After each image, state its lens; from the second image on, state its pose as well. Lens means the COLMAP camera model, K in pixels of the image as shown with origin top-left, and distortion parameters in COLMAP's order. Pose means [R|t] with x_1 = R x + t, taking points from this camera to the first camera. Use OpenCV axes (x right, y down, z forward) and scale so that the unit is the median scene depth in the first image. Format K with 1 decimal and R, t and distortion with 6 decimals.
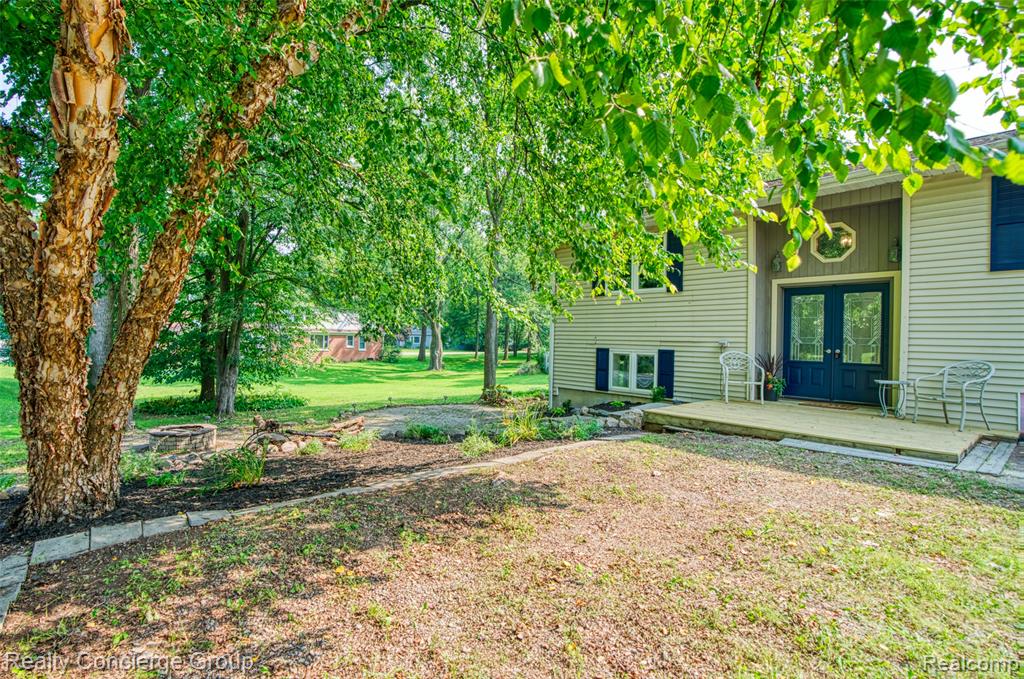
lens RADIAL K [[465.8, 0, 510.9], [0, 465.8, 340.0], [0, 0, 1]] dist [0.000580, 0.000408]
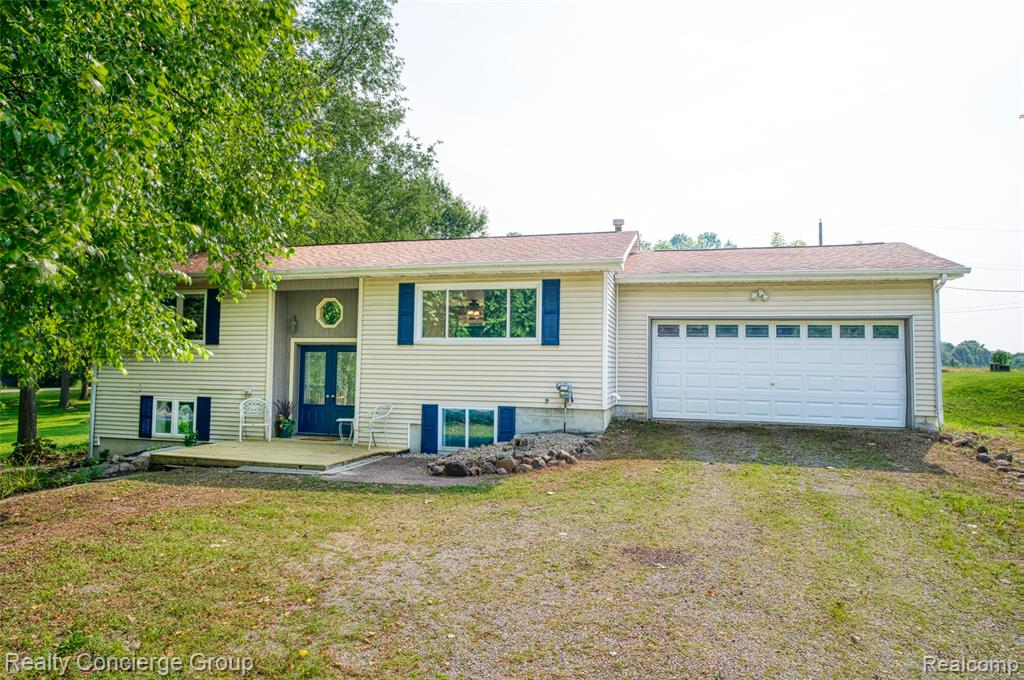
lens RADIAL K [[628.1, 0, 512.4], [0, 628.1, 333.9], [0, 0, 1]] dist [0.003248, 0.001214]
pose [[0.855261, 0.018766, 0.517857, 0.206885], [0.002865, 0.999157, -0.040940, -0.072590], [-0.518189, 0.036498, 0.854487, -0.727906]]
